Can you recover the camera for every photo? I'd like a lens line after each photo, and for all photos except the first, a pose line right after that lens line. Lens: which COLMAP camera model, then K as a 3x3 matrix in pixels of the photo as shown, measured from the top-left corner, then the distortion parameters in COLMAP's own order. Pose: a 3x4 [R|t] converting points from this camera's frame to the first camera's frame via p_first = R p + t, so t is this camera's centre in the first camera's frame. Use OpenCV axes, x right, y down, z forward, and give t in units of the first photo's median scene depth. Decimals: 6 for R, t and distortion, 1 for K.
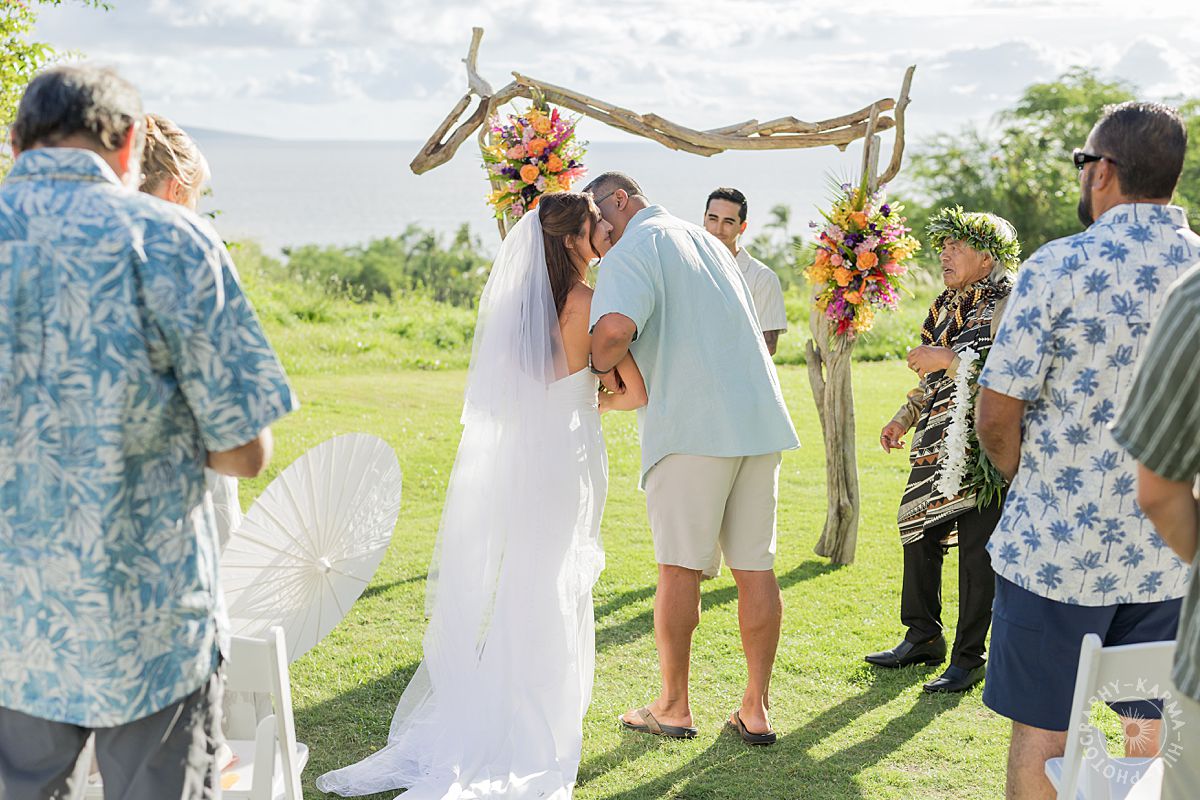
lens RADIAL K [[1674.7, 0, 600.0], [0, 1674.7, 400.0], [0, 0, 1]] dist [-0.003461, -0.123806]
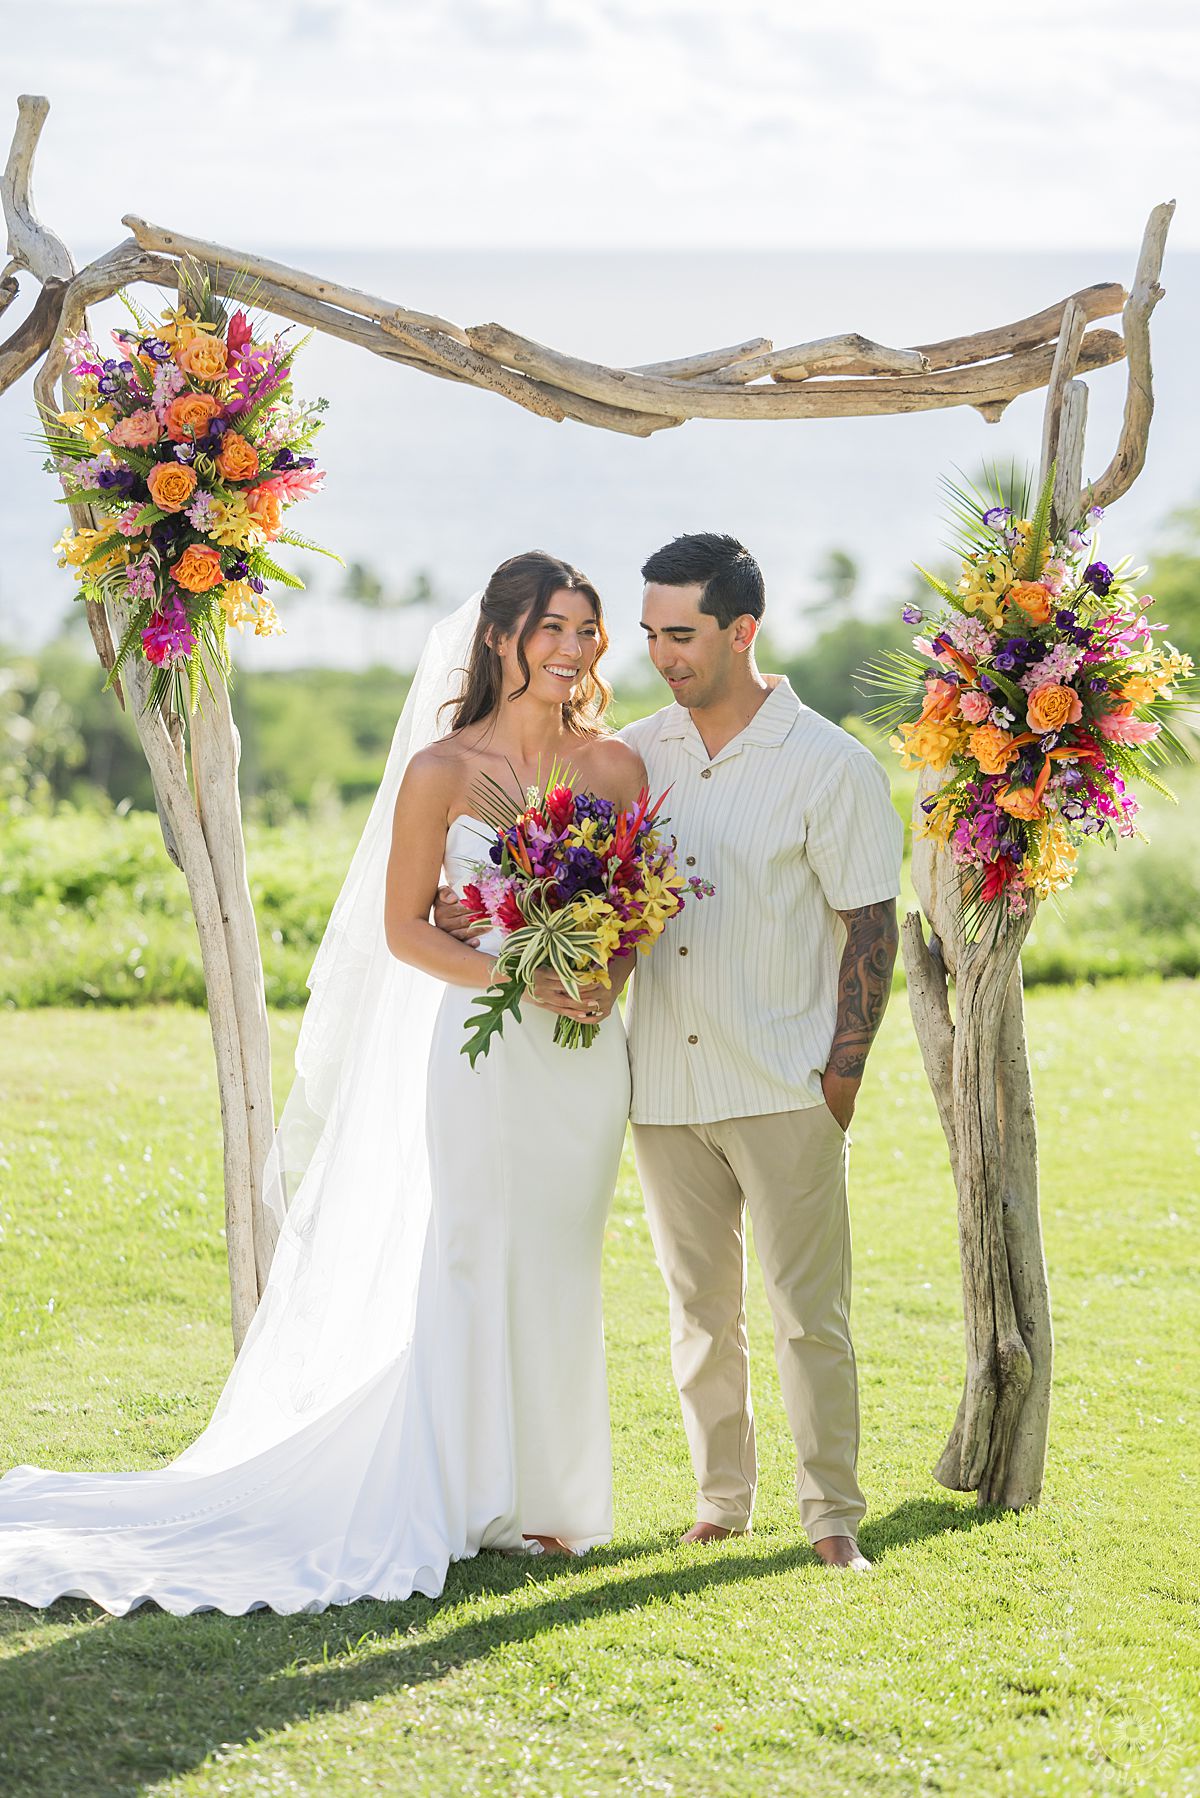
lens RADIAL K [[5687.7, 0, 600.0], [0, 5687.7, 899.0], [0, 0, 1]] dist [0.006036, -0.742535]
pose [[0.999359, -0.007199, 0.035062, 0.009131], [0.008548, 0.999222, -0.038502, 0.009647], [-0.034757, 0.038777, 0.998643, -0.290674]]
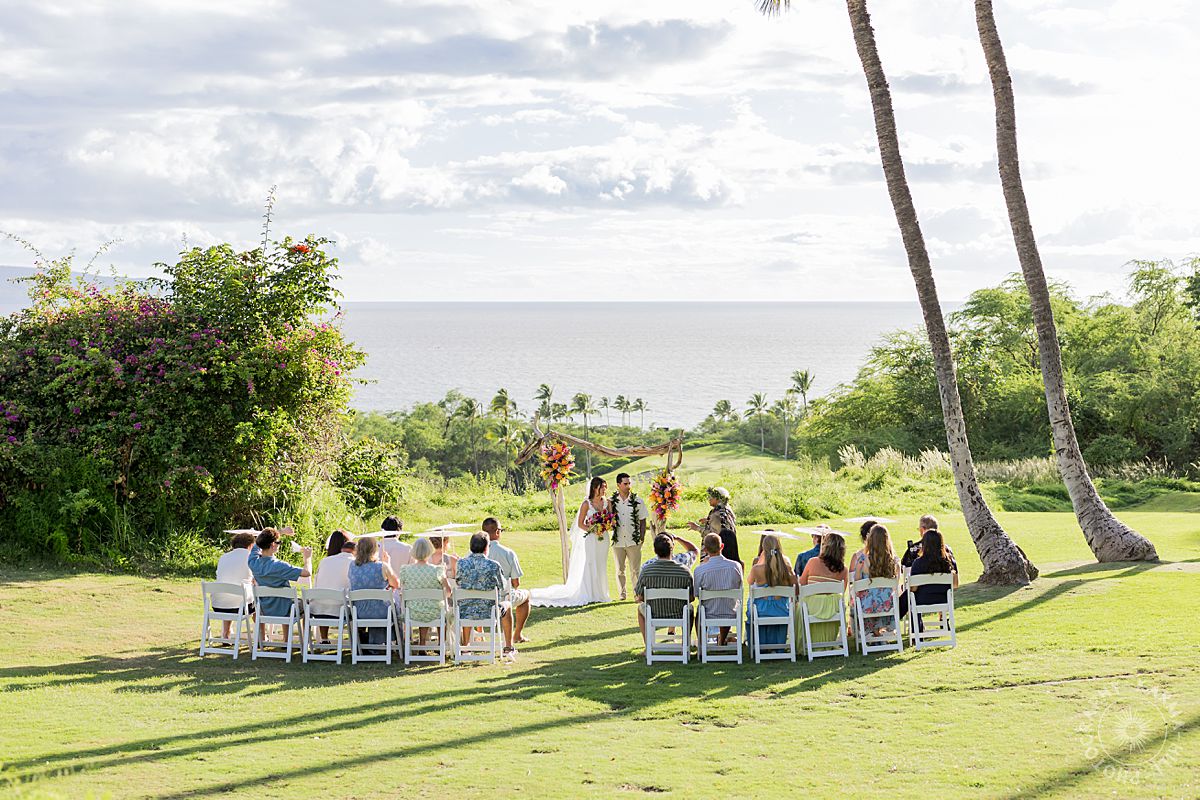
lens RADIAL K [[1674.7, 0, 600.0], [0, 1674.7, 400.0], [0, 0, 1]] dist [-0.003461, -0.123806]
pose [[0.999776, -0.006392, -0.020192, 0.097468], [0.004462, 0.995541, -0.094222, 0.029243], [0.020704, 0.094111, 0.995346, -1.954977]]
